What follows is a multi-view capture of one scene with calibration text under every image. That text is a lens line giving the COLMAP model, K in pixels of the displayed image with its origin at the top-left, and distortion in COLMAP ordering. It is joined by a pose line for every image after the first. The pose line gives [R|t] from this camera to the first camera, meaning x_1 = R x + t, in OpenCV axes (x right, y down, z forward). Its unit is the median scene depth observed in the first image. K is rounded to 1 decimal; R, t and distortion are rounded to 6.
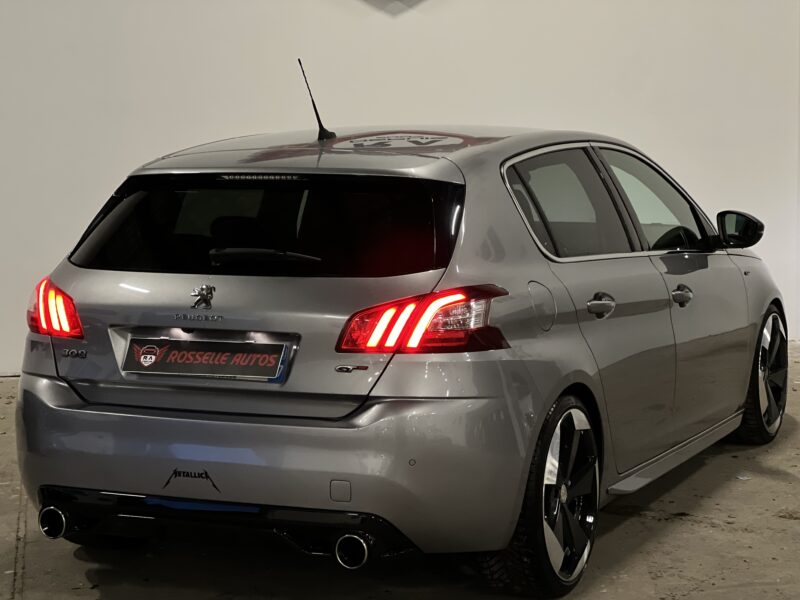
lens RADIAL K [[1779.8, 0, 400.1], [0, 1779.8, 300.2], [0, 0, 1]] dist [0.070271, 0.577112]
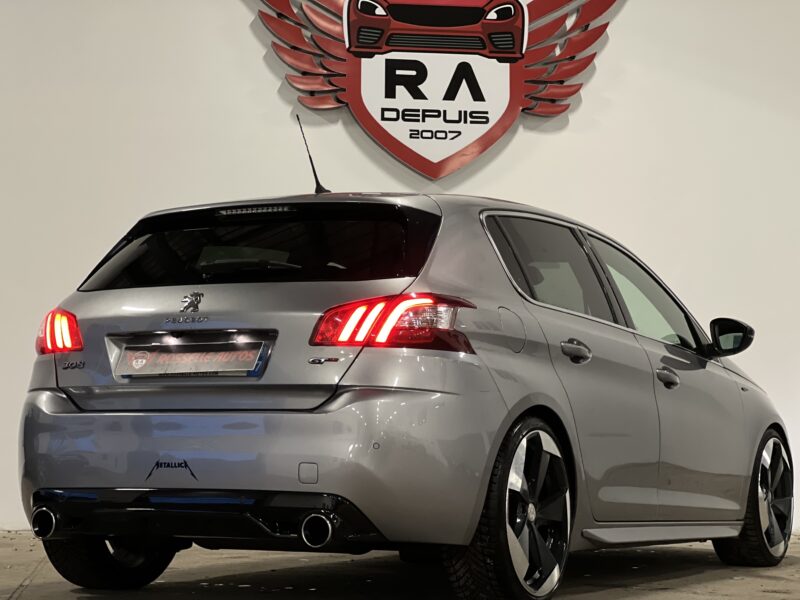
lens RADIAL K [[1779.8, 0, 400.1], [0, 1779.8, 300.2], [0, 0, 1]] dist [0.070271, 0.577112]
pose [[0.998356, 0.017462, -0.054594, 0.072646], [-0.027489, 0.981649, -0.188706, 0.193183], [0.050297, 0.189896, 0.980515, -0.049494]]
